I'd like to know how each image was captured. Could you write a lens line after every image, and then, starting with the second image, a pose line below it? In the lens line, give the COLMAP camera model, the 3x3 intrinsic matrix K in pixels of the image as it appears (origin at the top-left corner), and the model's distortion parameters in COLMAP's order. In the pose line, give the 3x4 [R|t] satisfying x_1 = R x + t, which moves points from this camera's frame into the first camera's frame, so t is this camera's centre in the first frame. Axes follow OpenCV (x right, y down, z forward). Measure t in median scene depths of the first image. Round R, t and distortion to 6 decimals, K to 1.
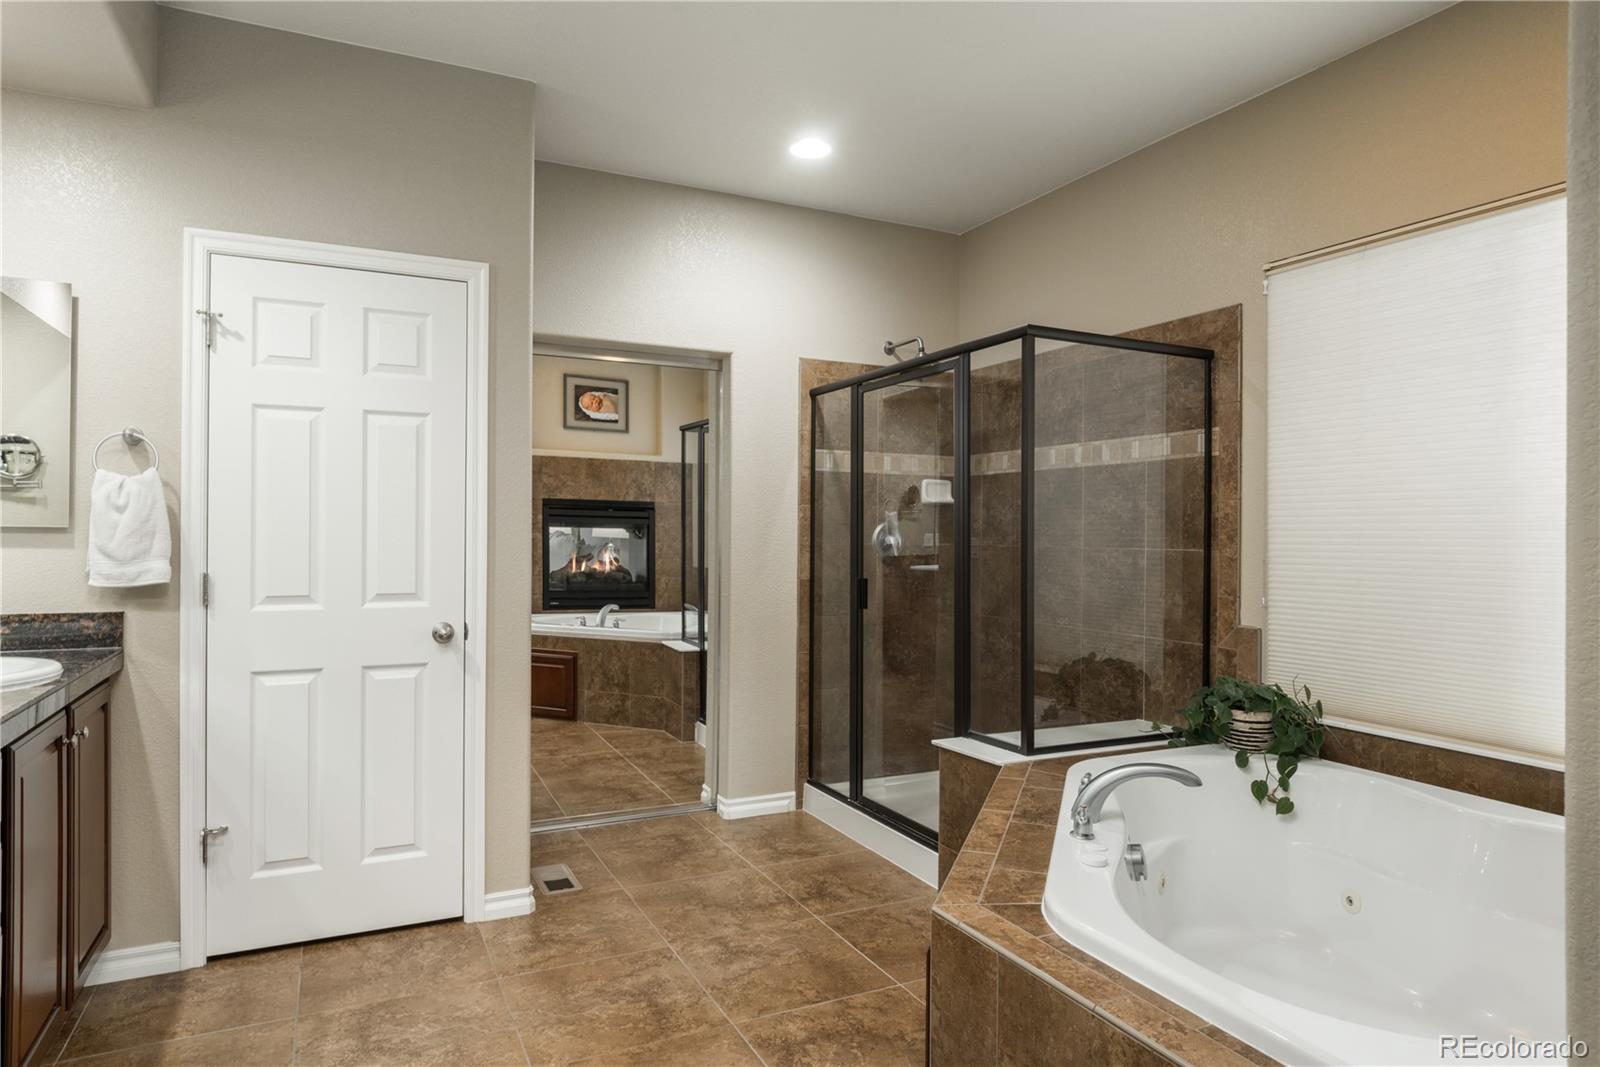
lens RADIAL K [[958.4, 0, 796.4], [0, 958.4, 528.2], [0, 0, 1]] dist [-0.001806, -0.002997]
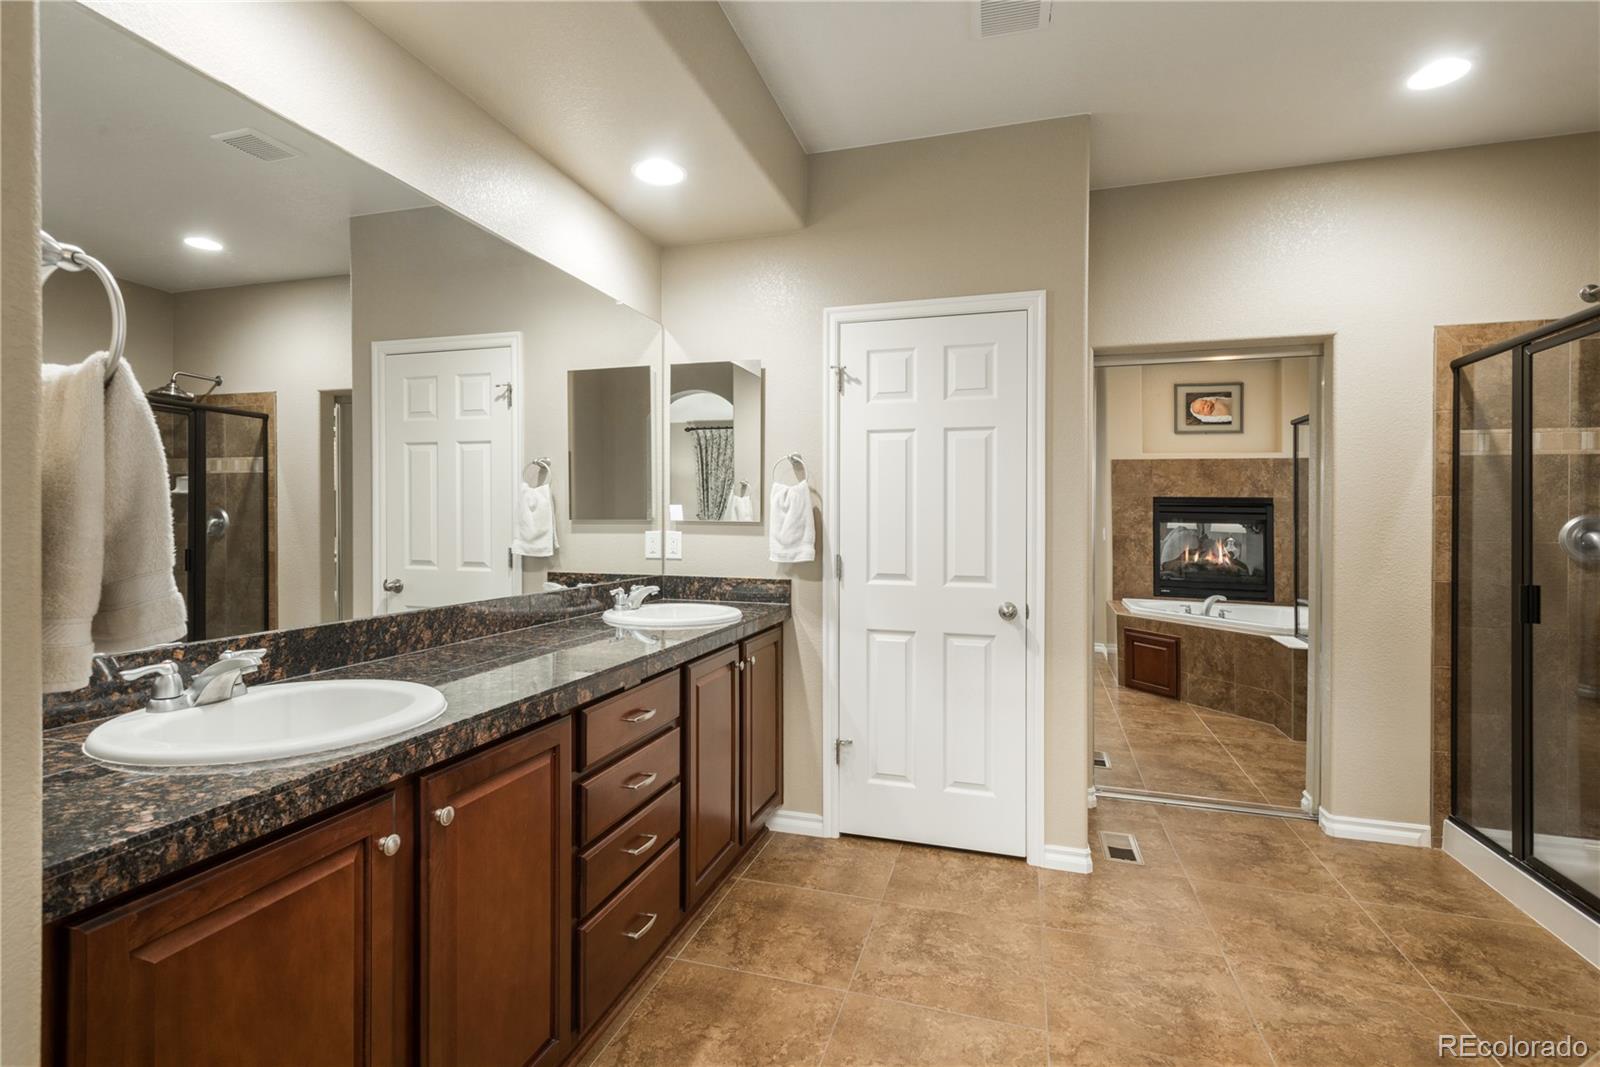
lens RADIAL K [[751.8, 0, 789.1], [0, 751.8, 523.2], [0, 0, 1]] dist [0.024091, -0.005856]
pose [[0.729840, -0.000170, -0.683618, 0.055013], [-0.000787, 0.999999, -0.001089, 0.001583], [0.683618, 0.001333, 0.729839, 0.109239]]
